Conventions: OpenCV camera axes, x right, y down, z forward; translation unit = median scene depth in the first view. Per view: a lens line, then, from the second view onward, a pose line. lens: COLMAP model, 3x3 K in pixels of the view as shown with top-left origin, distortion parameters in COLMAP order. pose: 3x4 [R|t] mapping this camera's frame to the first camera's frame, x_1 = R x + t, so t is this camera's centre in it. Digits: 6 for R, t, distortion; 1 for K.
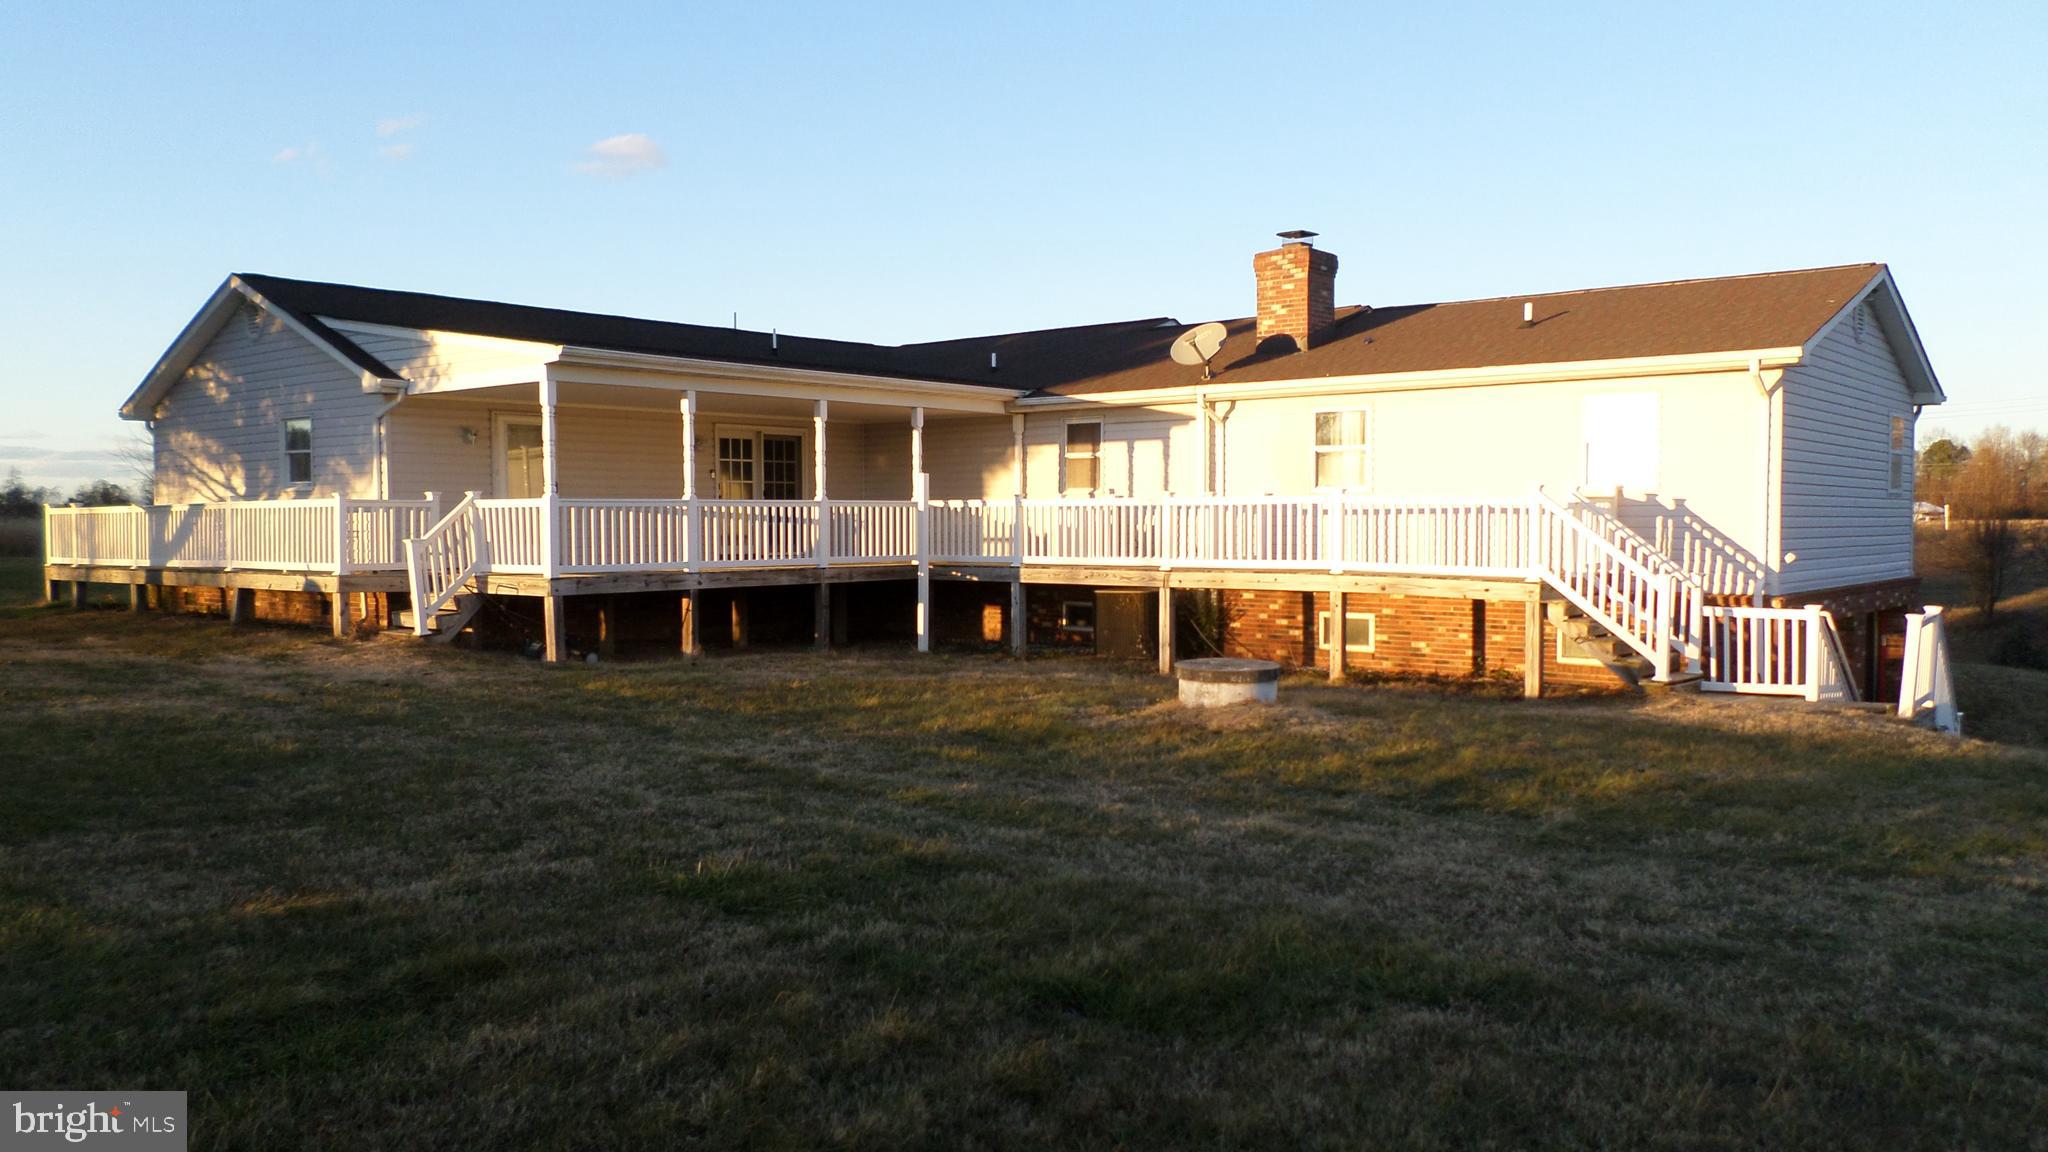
lens RADIAL K [[1578.9, 0, 1030.2], [0, 1578.9, 576.0], [0, 0, 1]] dist [-0.003415, 0.004055]
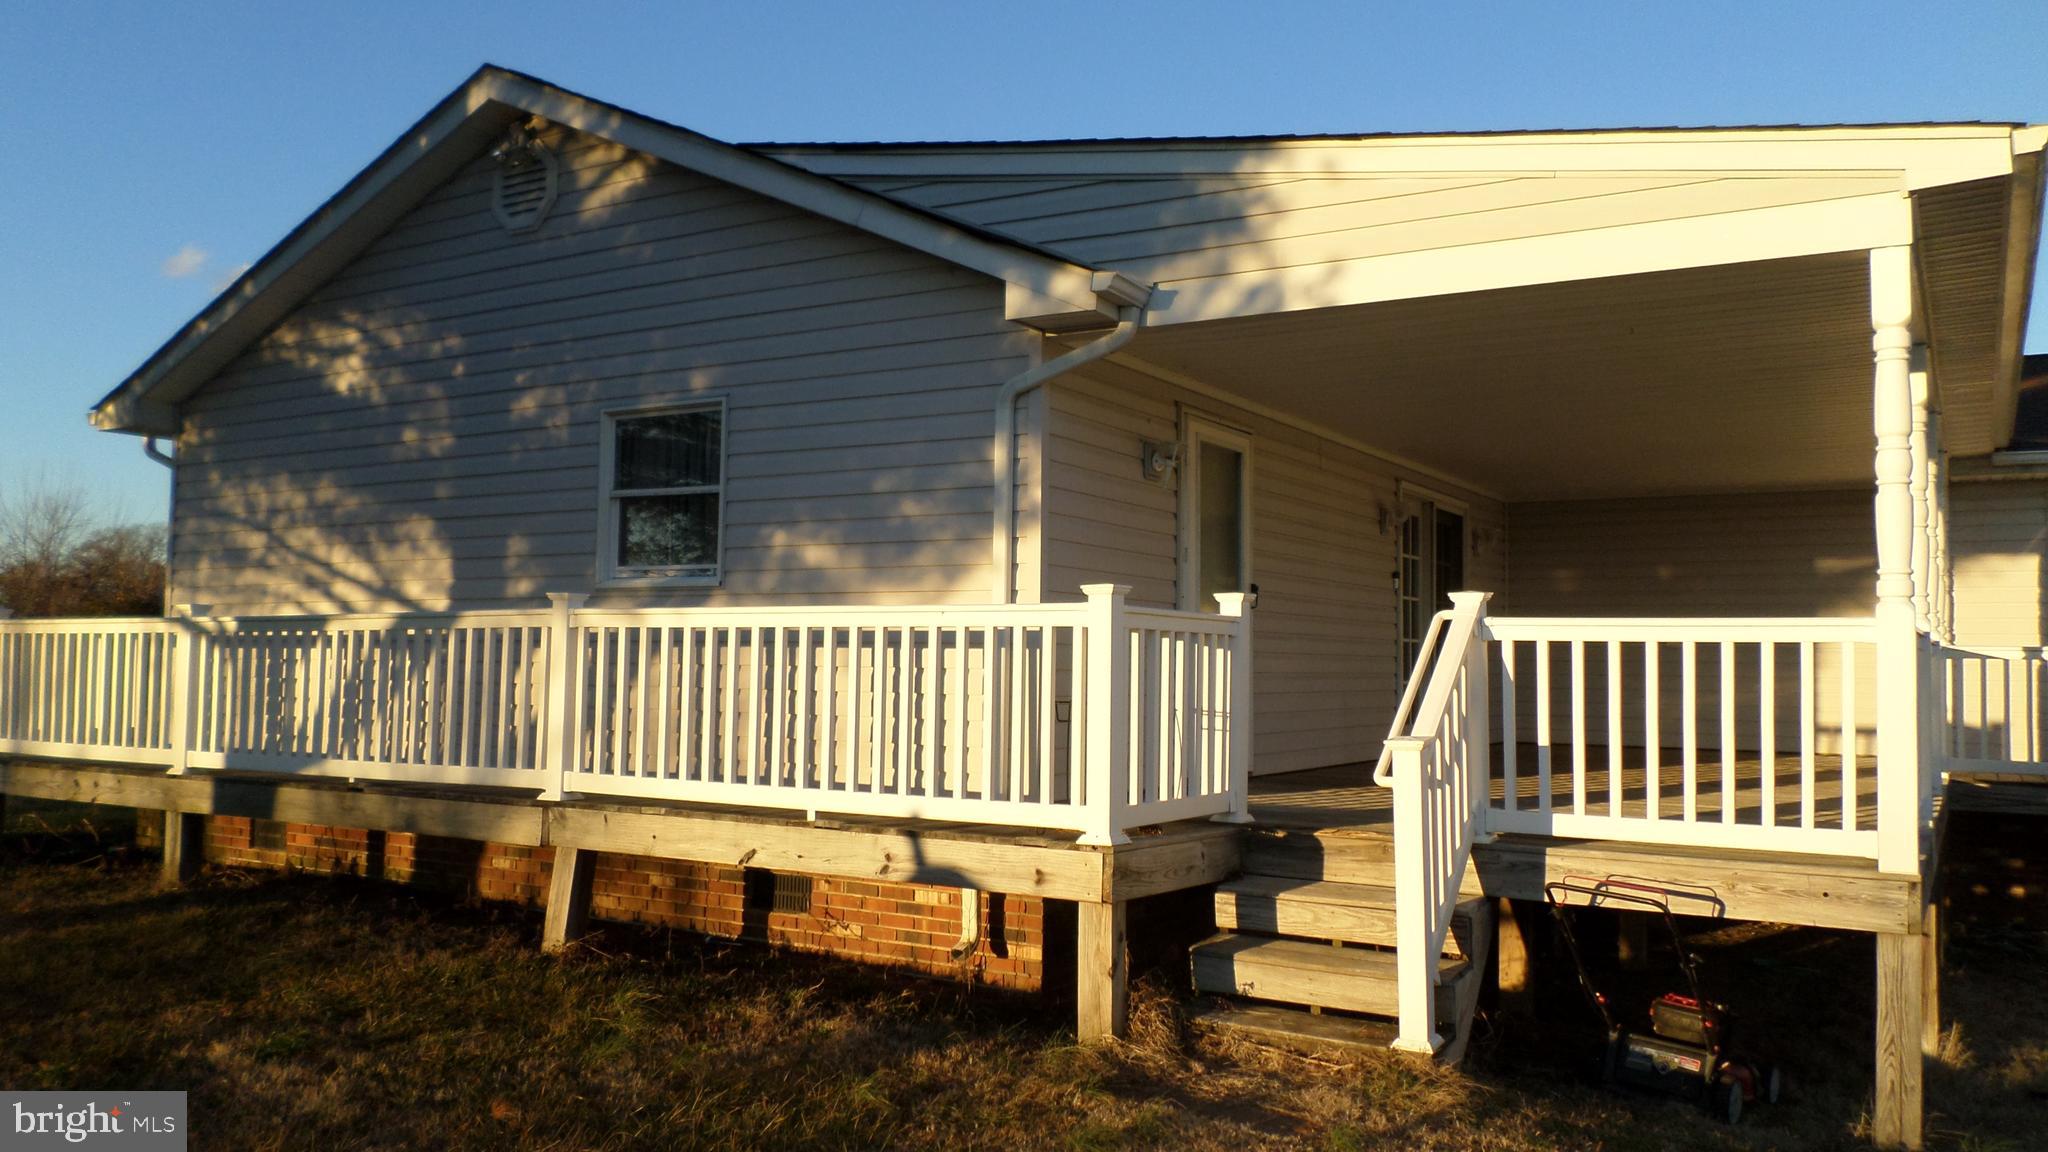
lens RADIAL K [[1578.9, 0, 1030.2], [0, 1578.9, 576.0], [0, 0, 1]] dist [-0.003415, 0.004055]
pose [[0.990623, 0.028292, 0.133665, -0.416261], [-0.015259, 0.995114, -0.097542, -0.019081], [-0.135772, 0.094588, 0.986215, 0.582054]]
